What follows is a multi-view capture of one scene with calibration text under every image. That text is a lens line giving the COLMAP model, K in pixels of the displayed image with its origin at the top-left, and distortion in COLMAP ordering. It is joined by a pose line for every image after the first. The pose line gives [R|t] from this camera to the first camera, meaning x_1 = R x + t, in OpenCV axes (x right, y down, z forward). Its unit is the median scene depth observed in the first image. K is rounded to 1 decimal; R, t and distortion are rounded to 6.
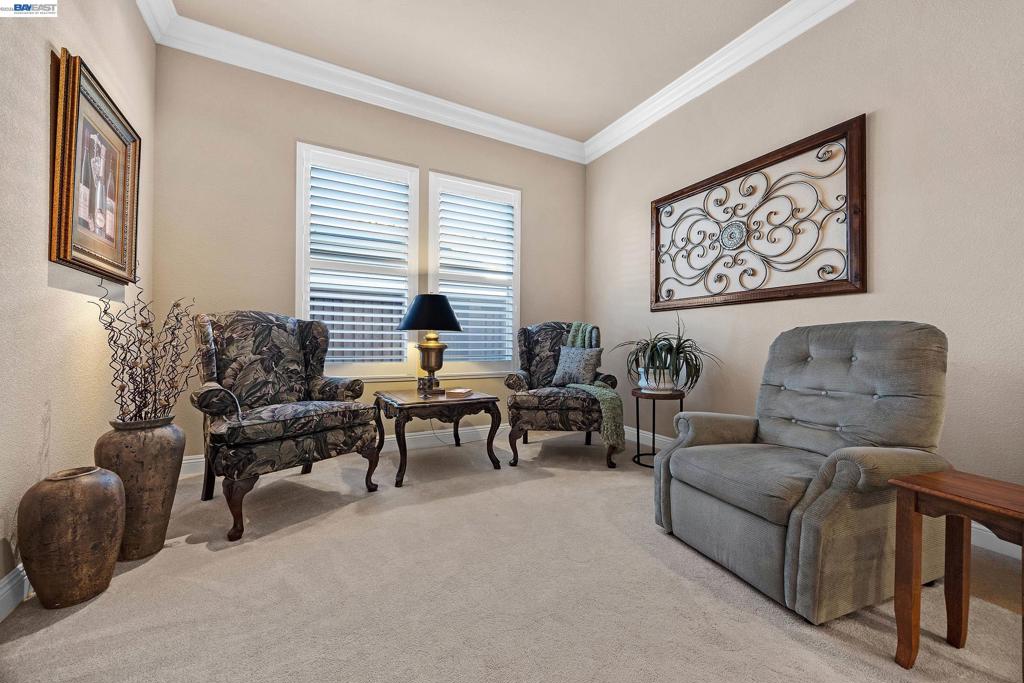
lens RADIAL K [[397.4, 0, 512.6], [0, 397.4, 337.0], [0, 0, 1]] dist [-0.002610, 0.000900]
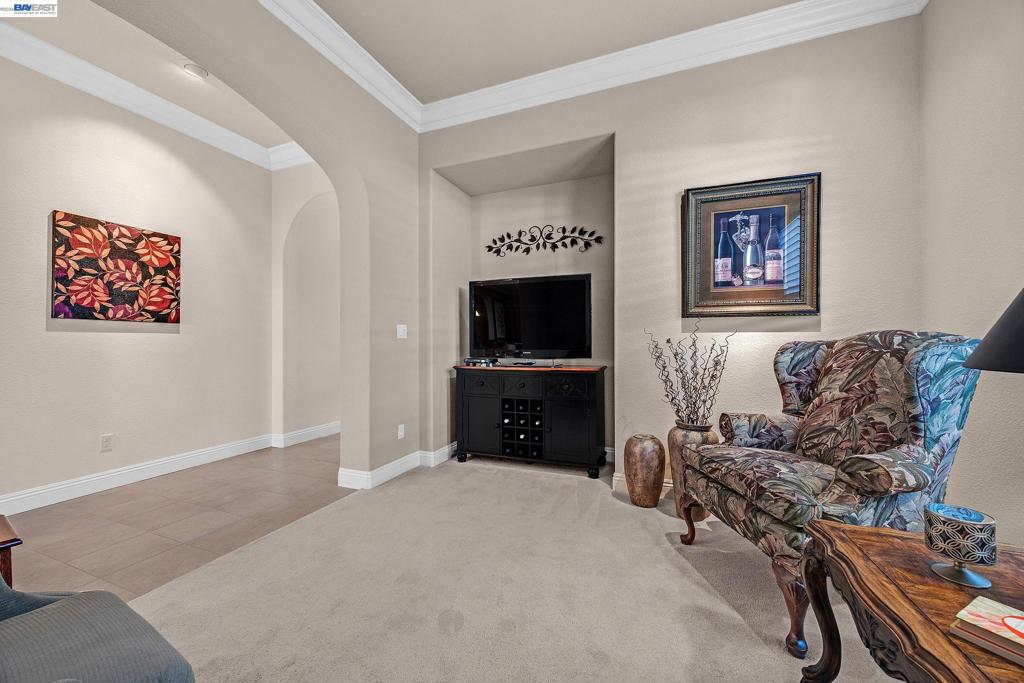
lens RADIAL K [[397.4, 0, 512.6], [0, 397.4, 341.5], [0, 0, 1]] dist [-0.002610, 0.000900]
pose [[-0.777218, 0.001924, -0.629229, 0.313463], [0.008848, 0.999930, -0.007871, -0.050069], [0.629170, -0.011685, -0.777180, 1.229361]]
